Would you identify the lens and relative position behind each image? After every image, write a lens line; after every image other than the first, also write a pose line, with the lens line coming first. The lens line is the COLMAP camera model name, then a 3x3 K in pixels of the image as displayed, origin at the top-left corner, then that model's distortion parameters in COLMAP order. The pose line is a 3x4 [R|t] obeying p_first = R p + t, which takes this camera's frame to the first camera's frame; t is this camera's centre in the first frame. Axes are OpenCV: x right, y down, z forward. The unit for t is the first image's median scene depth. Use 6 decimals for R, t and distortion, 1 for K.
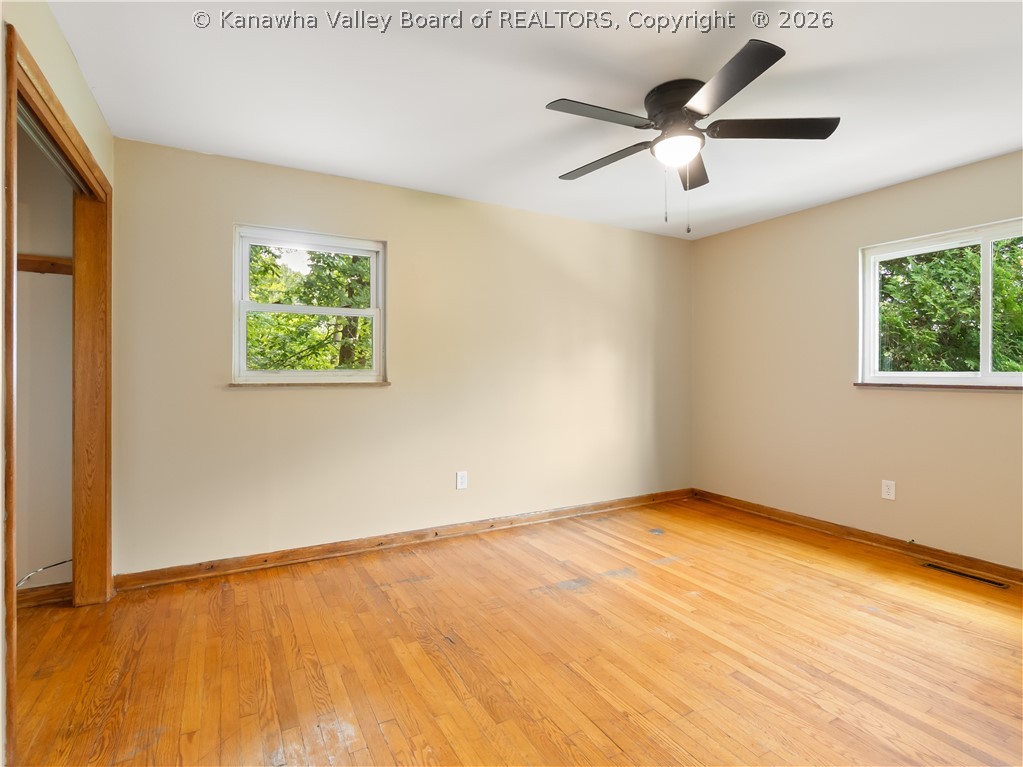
lens RADIAL K [[507.2, 0, 511.5], [0, 507.2, 383.5], [0, 0, 1]] dist [0.000167, -0.000261]
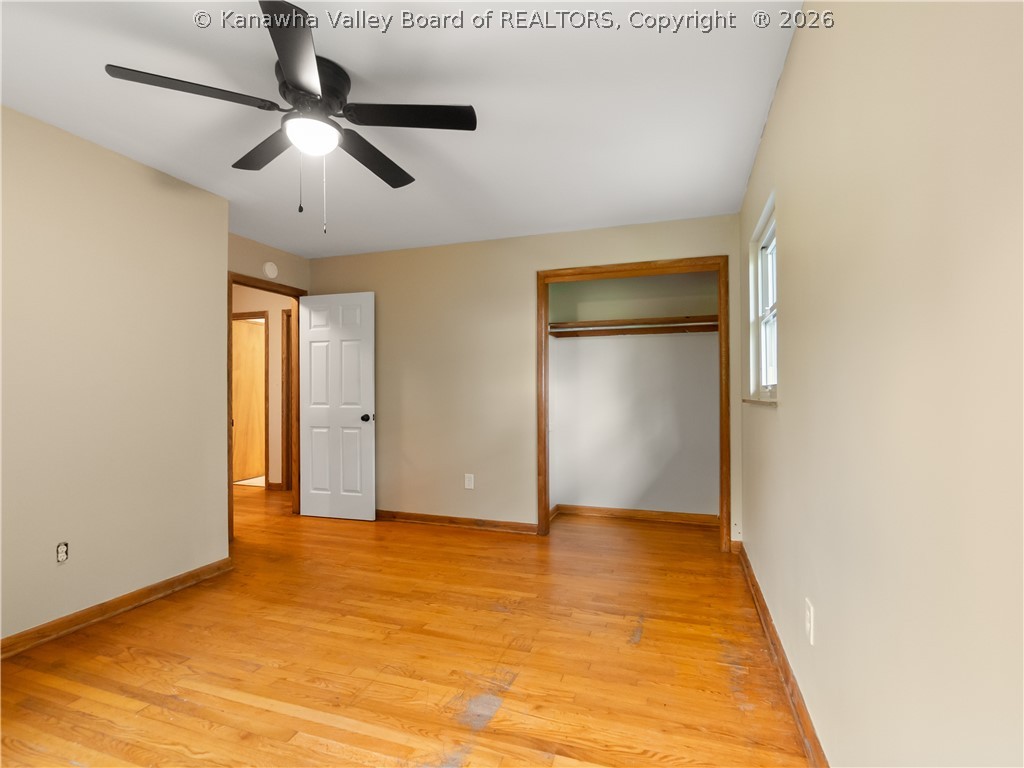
lens RADIAL K [[507.7, 0, 512.0], [0, 507.7, 384.0], [0, 0, 1]] dist [0.000167, -0.000261]
pose [[-0.743376, -0.010673, -0.668789, 0.596282], [-0.014976, 0.999888, 0.000690, -0.029384], [0.668706, 0.010529, -0.743452, 1.679727]]
